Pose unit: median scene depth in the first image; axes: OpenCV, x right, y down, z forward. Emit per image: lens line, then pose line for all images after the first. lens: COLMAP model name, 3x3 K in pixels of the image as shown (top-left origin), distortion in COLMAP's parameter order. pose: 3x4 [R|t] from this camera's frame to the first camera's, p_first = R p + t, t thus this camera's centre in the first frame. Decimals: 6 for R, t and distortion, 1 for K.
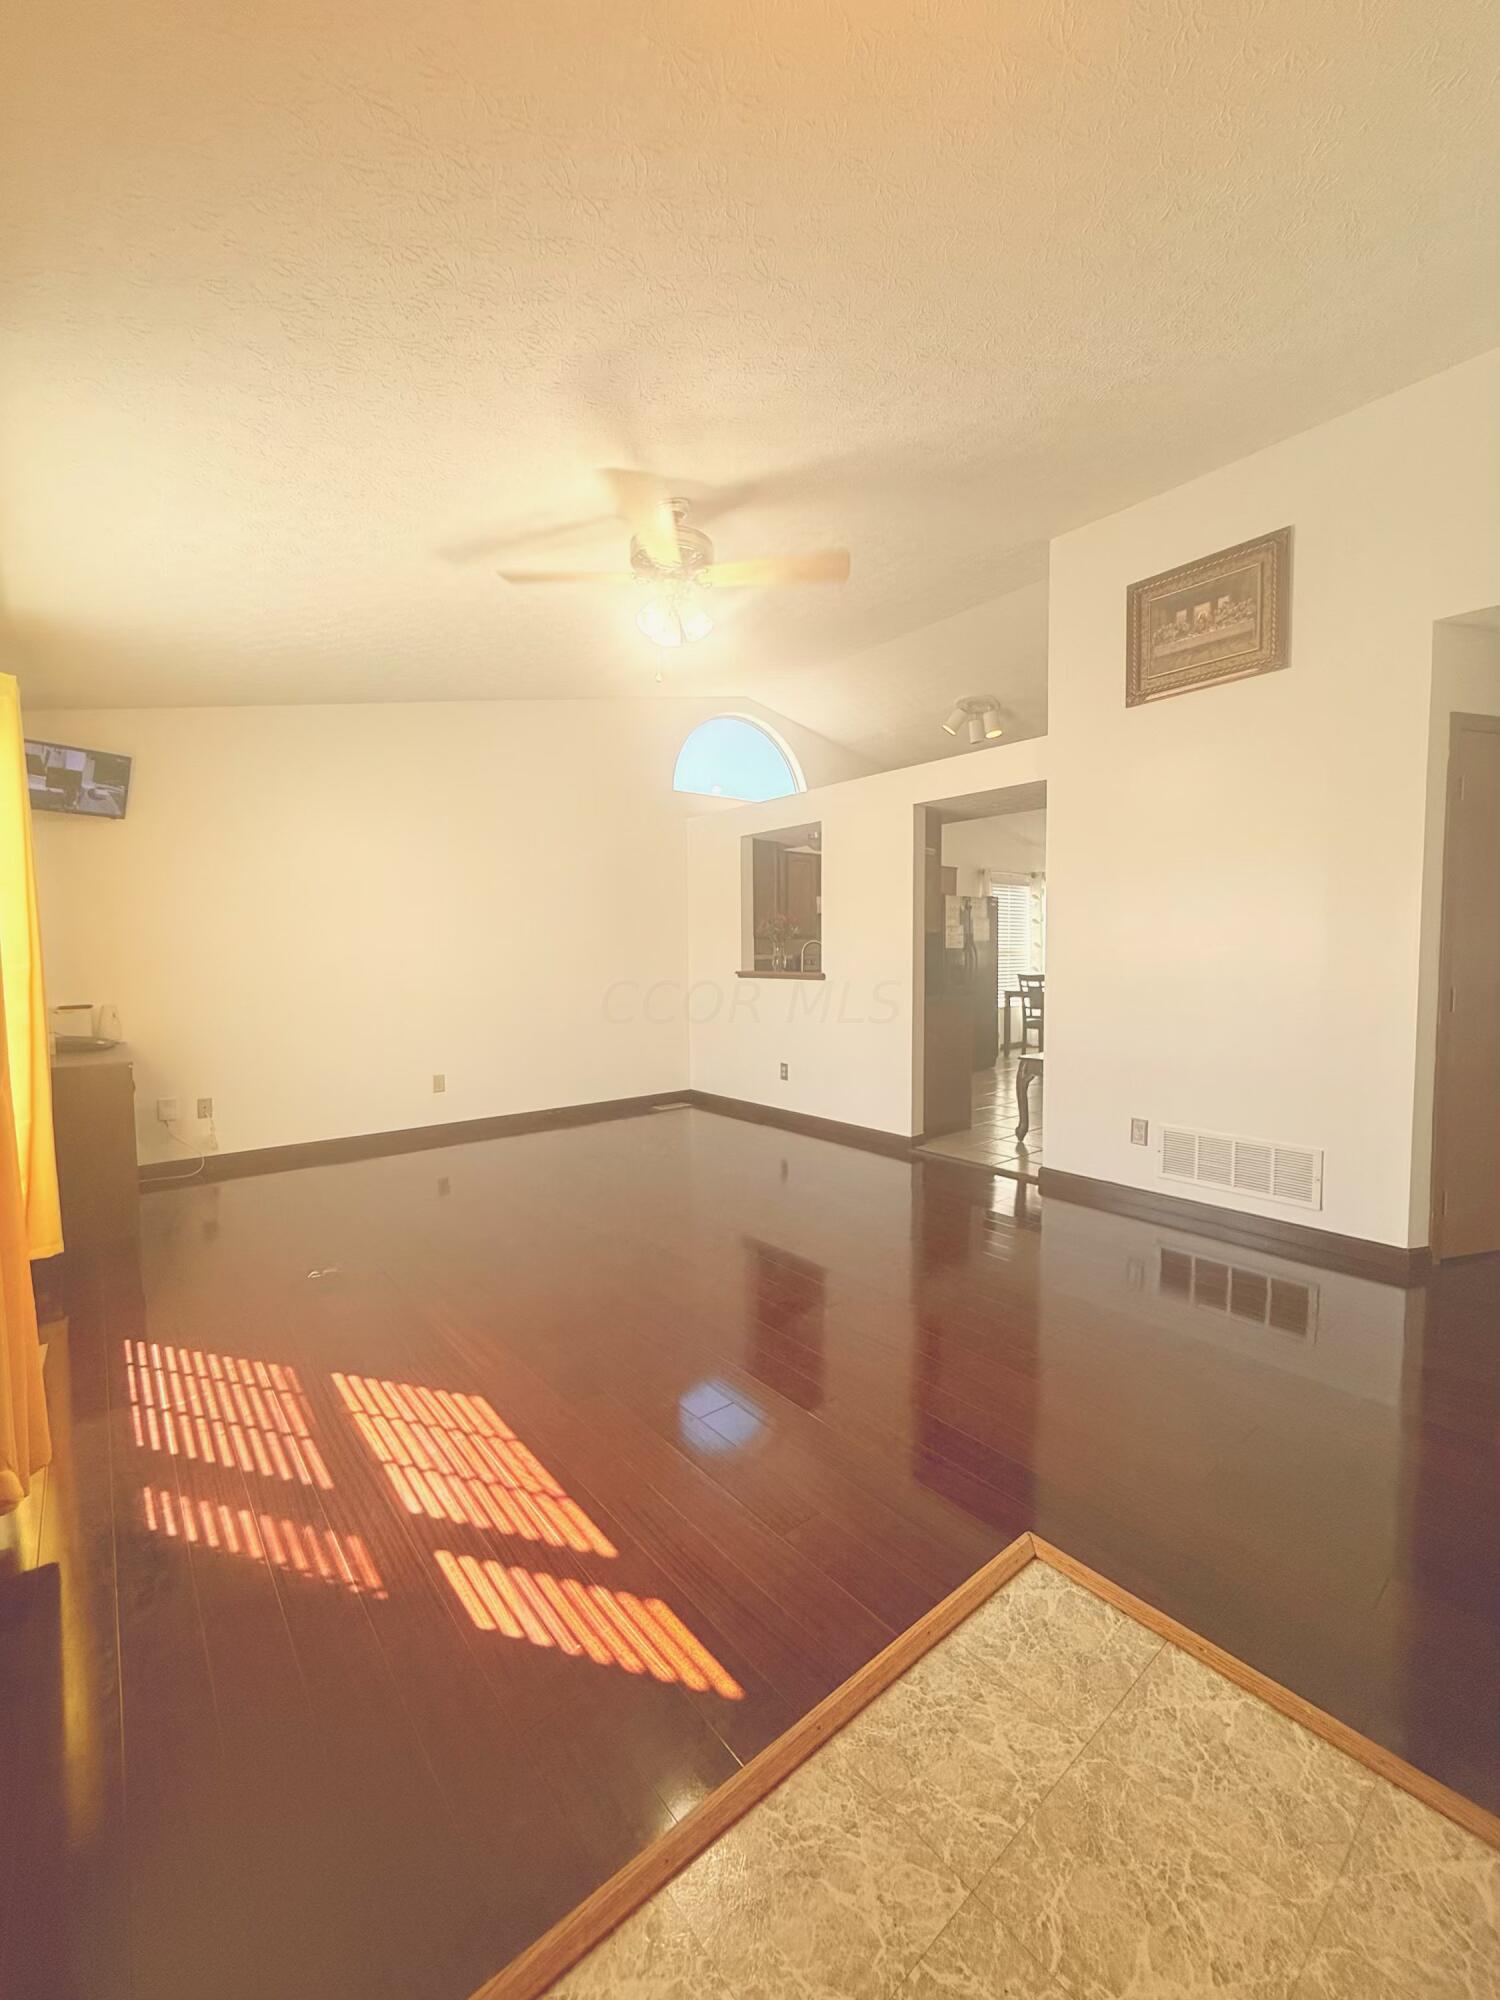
lens RADIAL K [[796.8, 0, 769.6], [0, 796.8, 985.6], [0, 0, 1]] dist [0.001644, 0.000103]
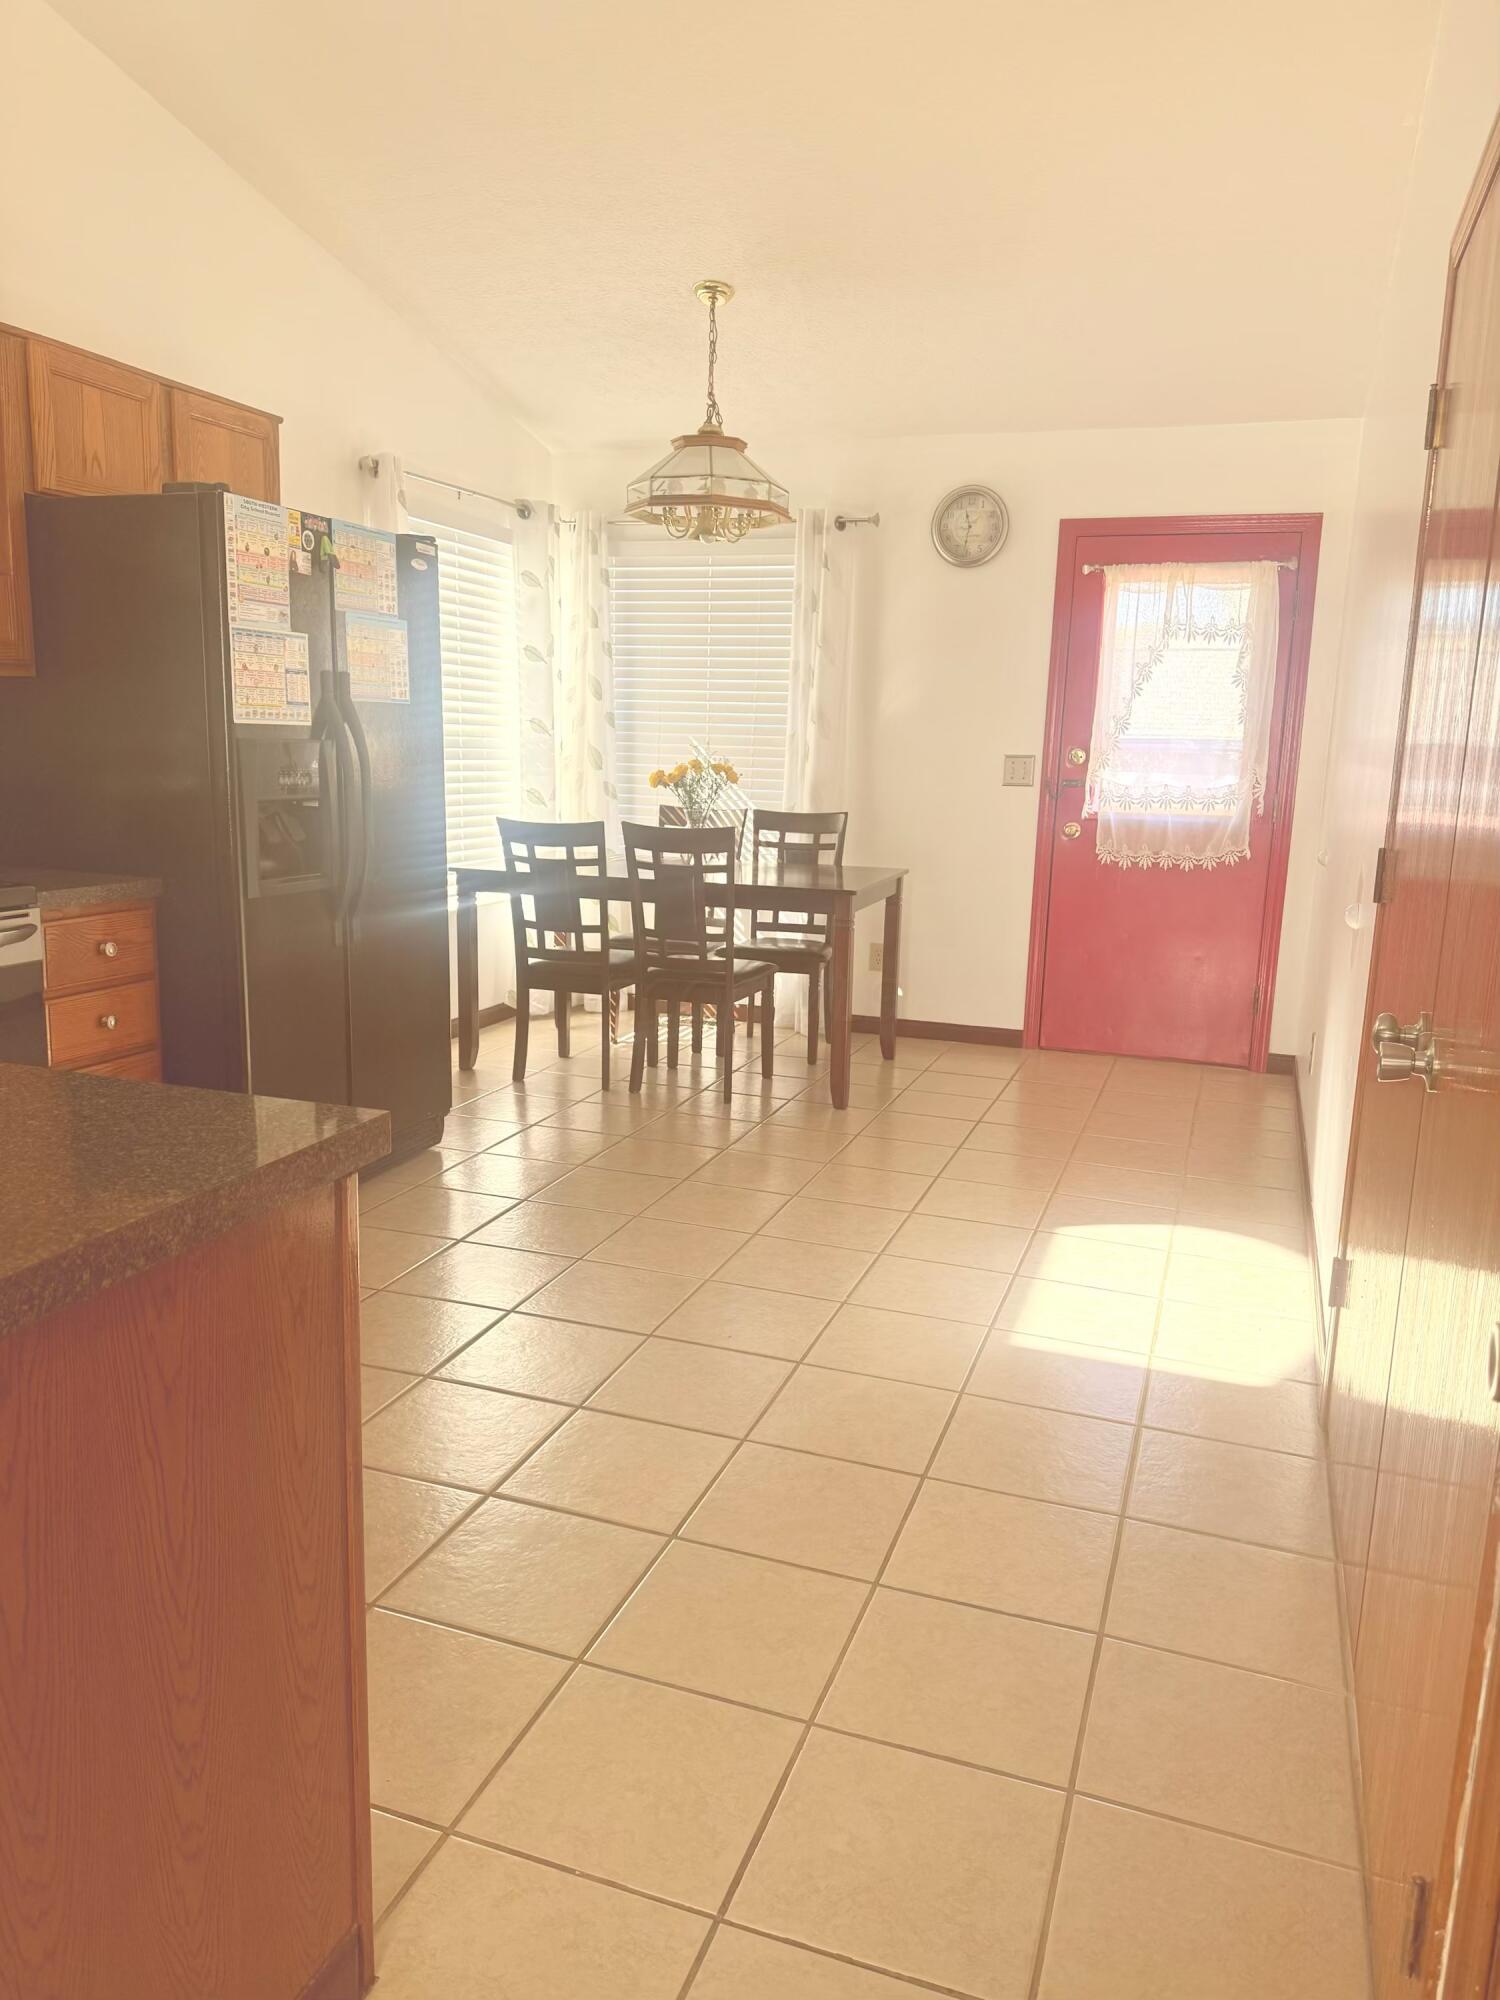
lens RADIAL K [[1409.4, 0, 747.7], [0, 1409.4, 1005.7], [0, 0, 1]] dist [0.002747, -0.000405]
pose [[0.867895, -0.066177, 0.492321, 0.127558], [-0.007986, 0.989100, 0.147031, -0.024734], [-0.496684, -0.131540, 0.857906, 0.498048]]
